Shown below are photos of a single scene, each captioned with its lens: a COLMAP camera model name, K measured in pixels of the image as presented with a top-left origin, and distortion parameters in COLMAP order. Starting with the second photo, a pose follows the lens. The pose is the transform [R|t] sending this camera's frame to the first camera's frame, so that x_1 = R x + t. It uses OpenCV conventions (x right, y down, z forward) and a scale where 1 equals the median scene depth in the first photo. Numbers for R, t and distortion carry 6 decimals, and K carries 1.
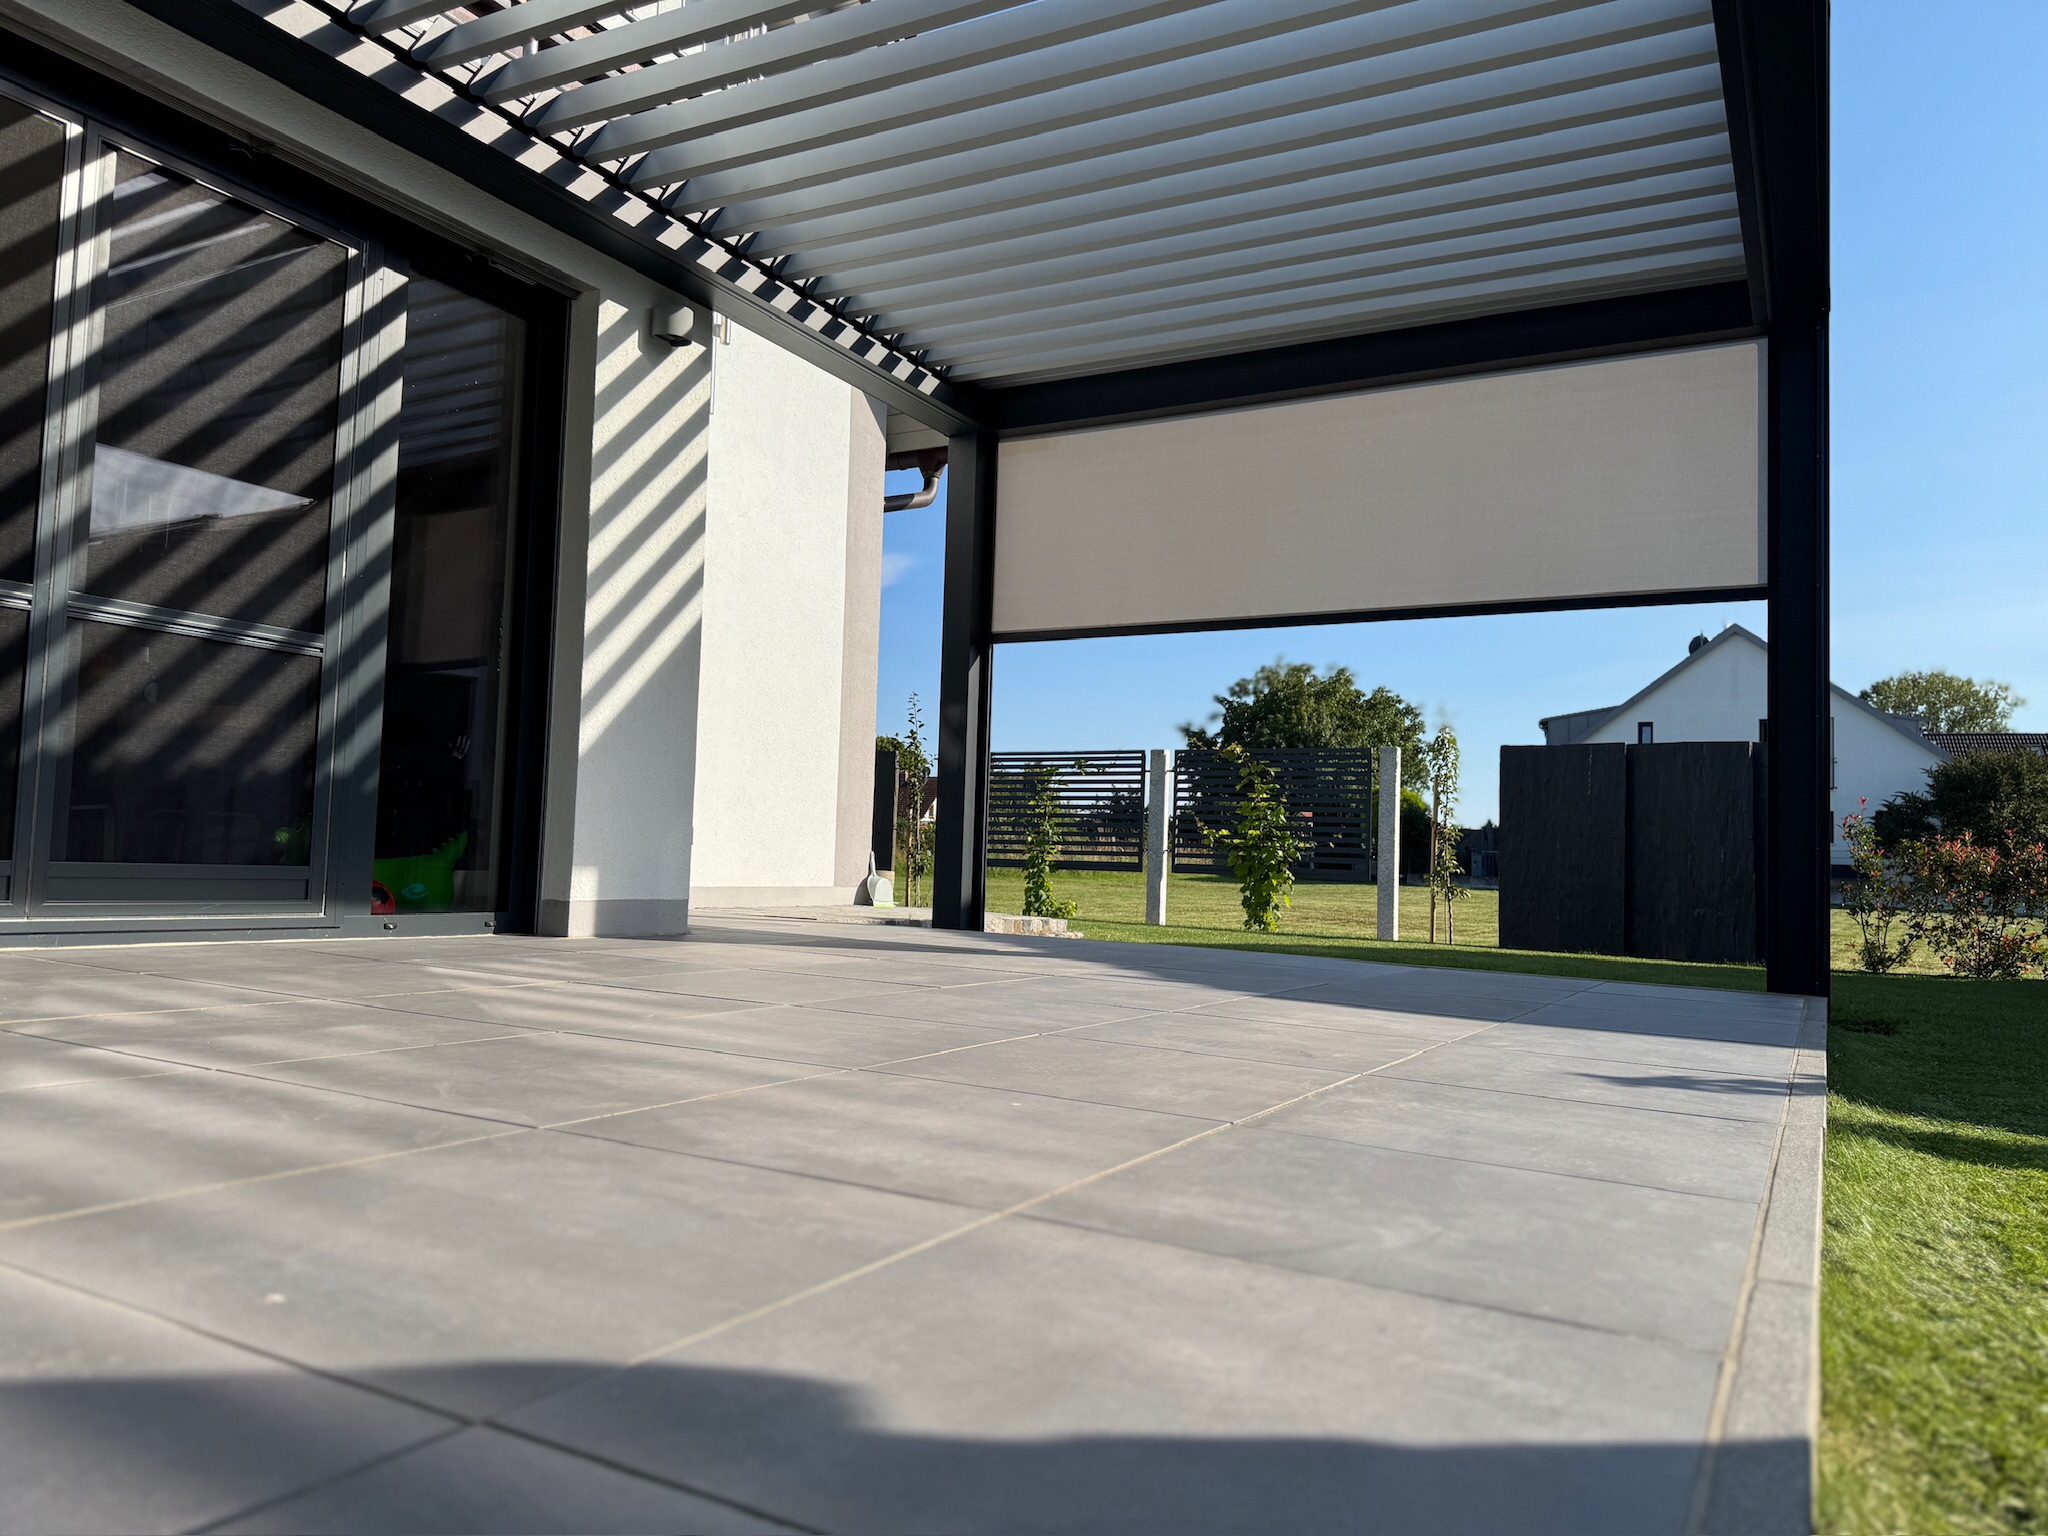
lens RADIAL K [[1430.5, 0, 1019.8], [0, 1430.5, 799.2], [0, 0, 1]] dist [-0.006243, -0.005672]
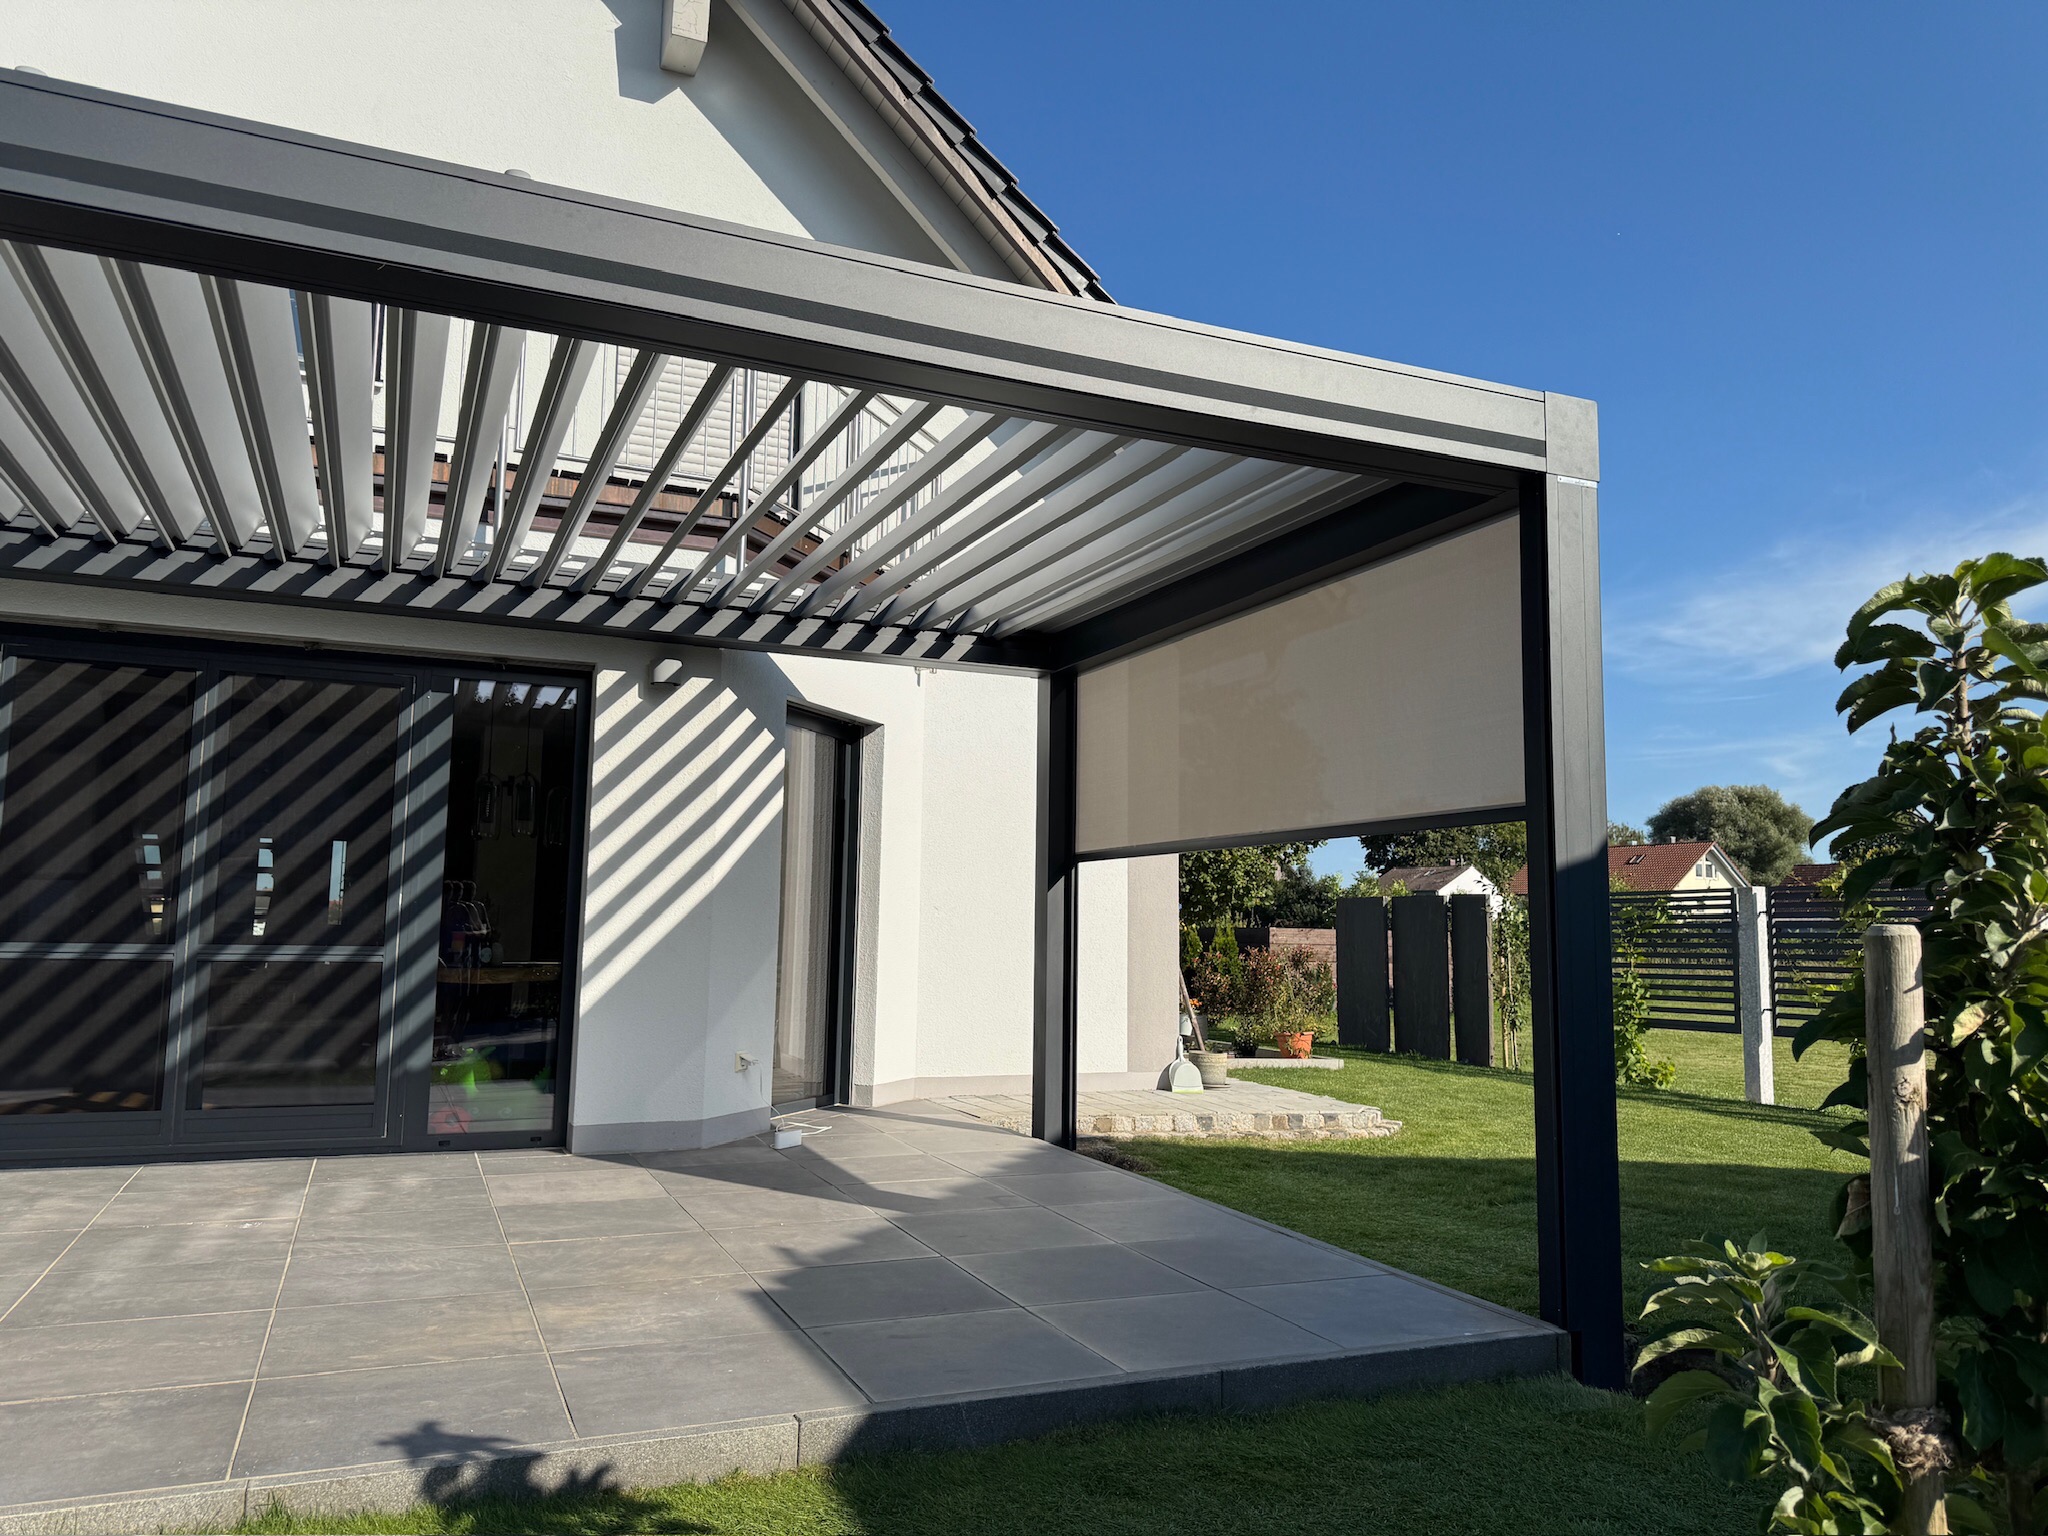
lens RADIAL K [[1446.9, 0, 1024.0], [0, 1446.9, 768.0], [0, 0, 1]] dist [0.130379, -0.199532]
pose [[0.791362, -0.095950, -0.603771, 0.823241], [0.042822, 0.993881, -0.101818, -0.096658], [0.609846, 0.054720, 0.790629, 0.151514]]
